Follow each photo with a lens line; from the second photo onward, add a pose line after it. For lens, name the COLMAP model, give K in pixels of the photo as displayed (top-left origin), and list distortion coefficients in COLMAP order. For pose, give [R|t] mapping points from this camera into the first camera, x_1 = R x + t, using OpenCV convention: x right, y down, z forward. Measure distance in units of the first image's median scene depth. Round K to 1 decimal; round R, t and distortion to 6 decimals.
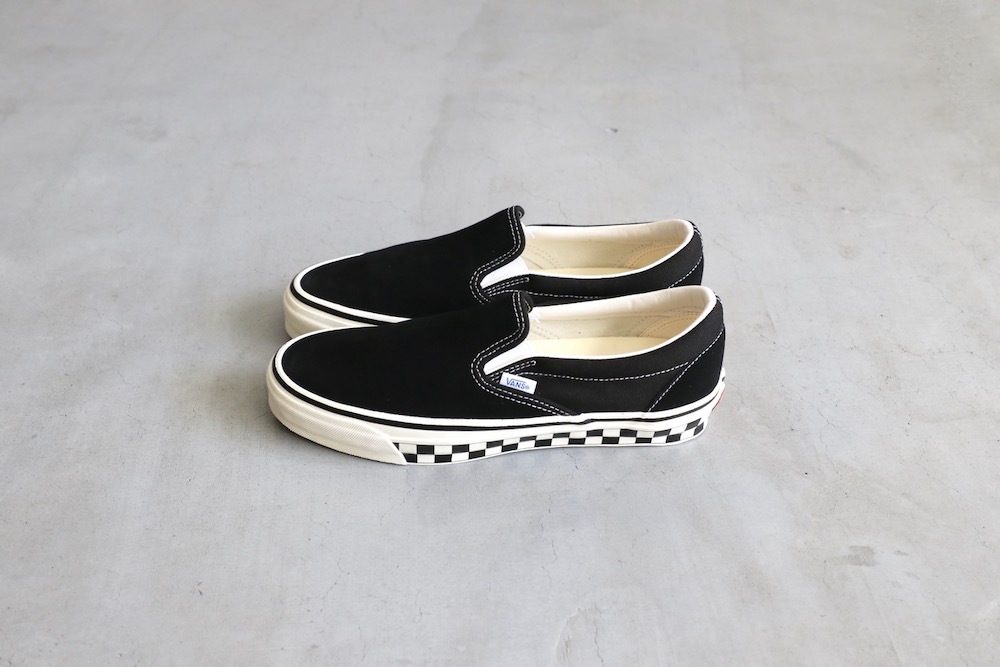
lens RADIAL K [[1238.8, 0, 509.2], [0, 1238.8, 334.9], [0, 0, 1]] dist [-0.112994, 0.050536]
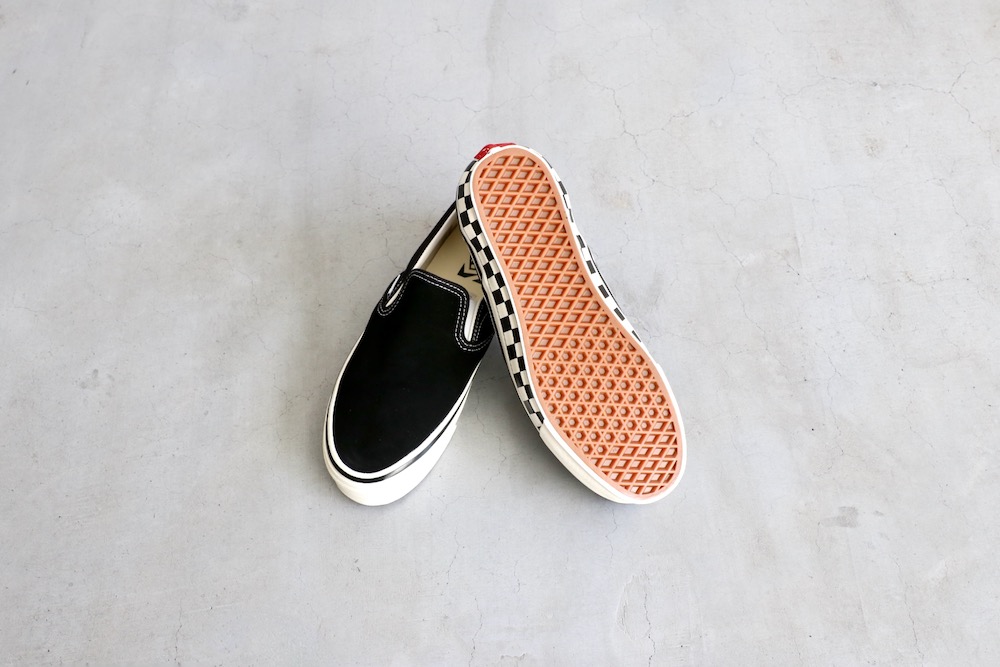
lens RADIAL K [[1169.3, 0, 502.5], [0, 1169.3, 347.0], [0, 0, 1]] dist [-0.119494, 0.096737]
pose [[0.996760, -0.034328, -0.072733, 0.012523], [0.063679, 0.889244, 0.452980, -0.525289], [0.049128, -0.456144, 0.888549, -0.039654]]
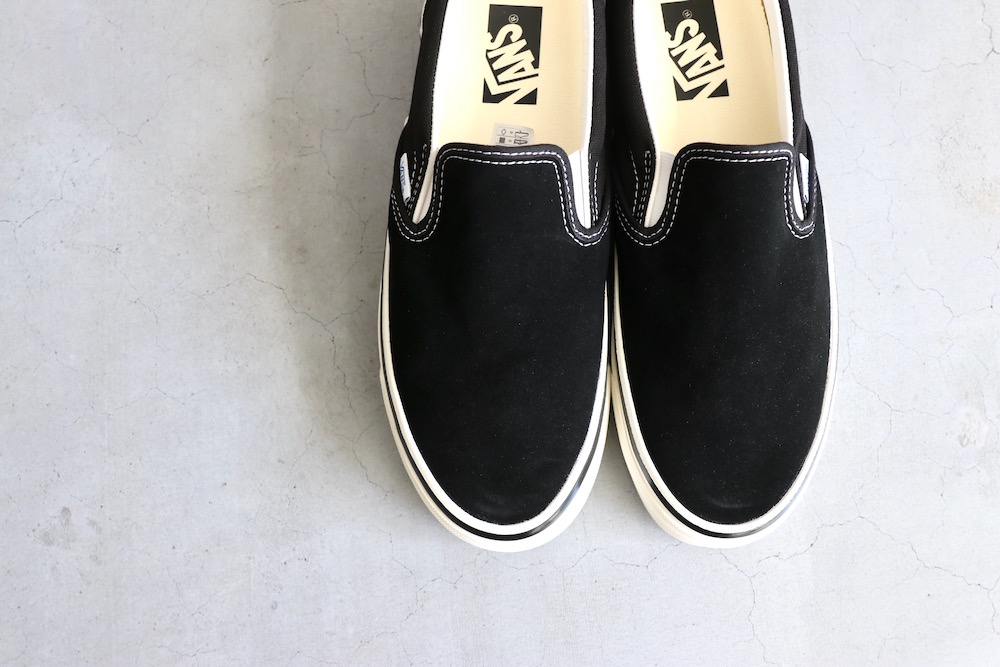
lens RADIAL K [[1015.4, 0, 500.0], [0, 1015.4, 333.5], [0, 0, 1]] dist [-0.102914, 0.039657]
pose [[0.999682, 0.006291, -0.024416, -0.246883], [0.014167, 0.660909, 0.750332, -0.486776], [0.020857, -0.750439, 0.660610, 0.746153]]
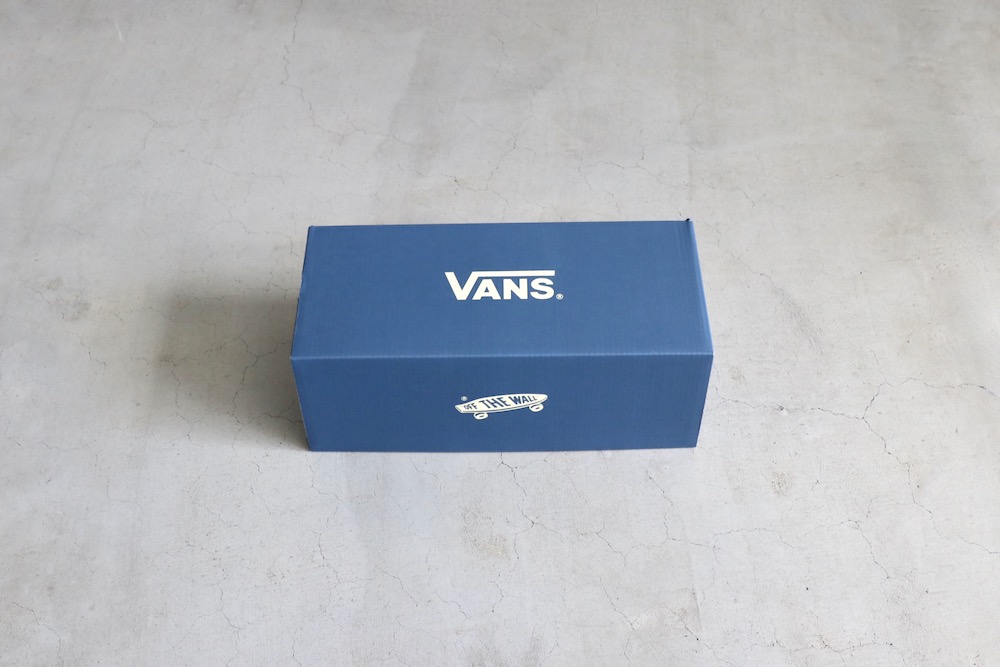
lens RADIAL K [[1169.3, 0, 502.5], [0, 1169.3, 347.0], [0, 0, 1]] dist [-0.119494, 0.096737]
pose [[0.999508, -0.031344, -0.000755, 0.071758], [0.030289, 0.959070, 0.281544, -0.579843], [-0.008100, -0.281428, 0.959548, 0.173343]]
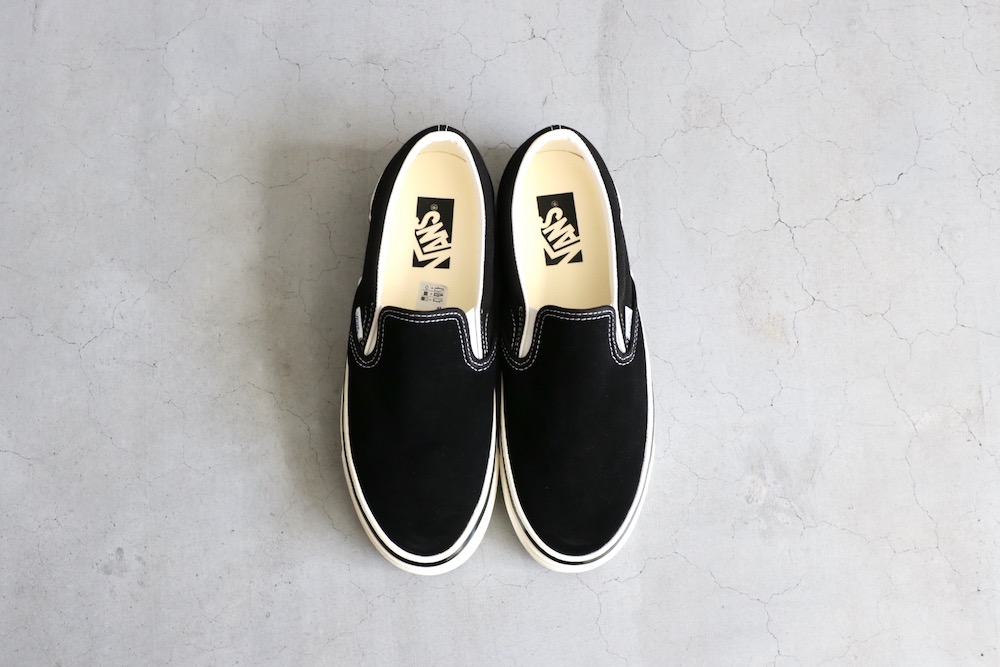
lens RADIAL K [[1169.3, 0, 502.5], [0, 1169.3, 347.0], [0, 0, 1]] dist [-0.119494, 0.096737]
pose [[0.999976, 0.005643, 0.004114, -0.197497], [-0.006846, 0.675964, 0.736903, -0.832415], [0.001378, -0.736913, 0.675986, 0.507461]]
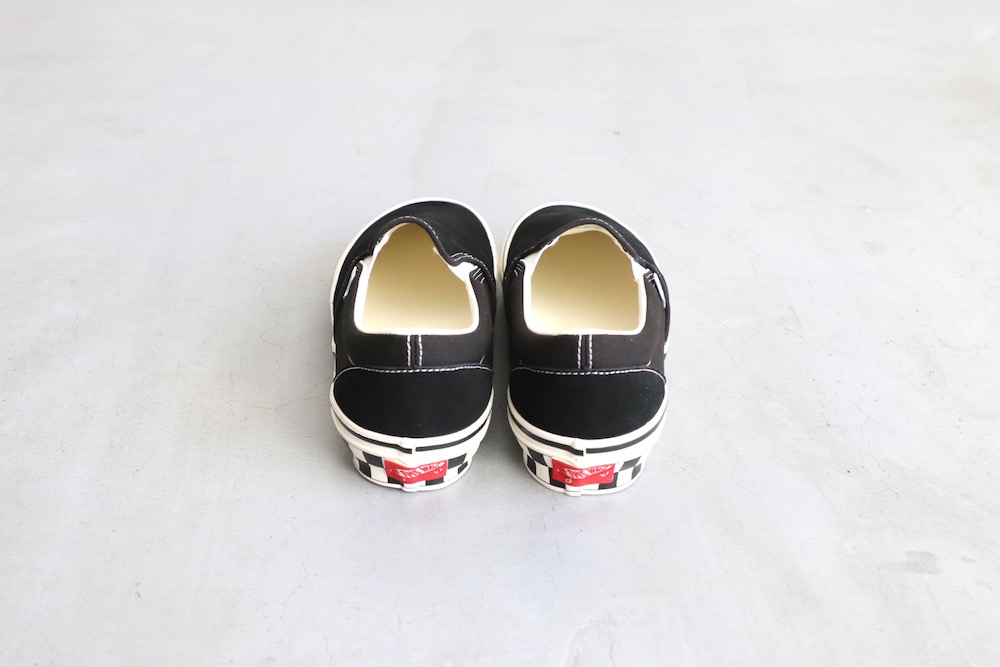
lens RADIAL K [[1176.7, 0, 484.0], [0, 1176.7, 333.1], [0, 0, 1]] dist [-0.115641, 0.064580]
pose [[0.999884, 0.009474, -0.011912, -0.006372], [-0.010201, 0.997991, -0.062524, 0.069177], [0.011296, 0.062639, 0.997972, 0.173563]]
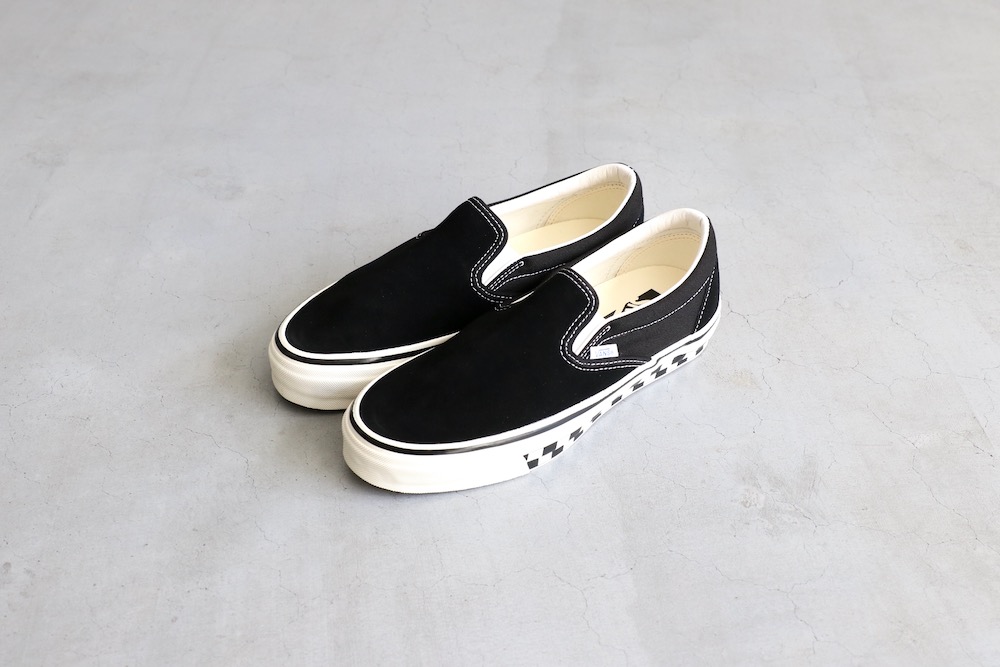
lens RADIAL K [[1255.5, 0, 509.3], [0, 1255.5, 333.1], [0, 0, 1]] dist [-0.120702, 0.093488]
pose [[0.999121, -0.026340, 0.032606, -0.184701], [0.024561, 0.998250, 0.053796, -0.160166], [-0.033966, -0.052948, 0.998019, 0.147590]]
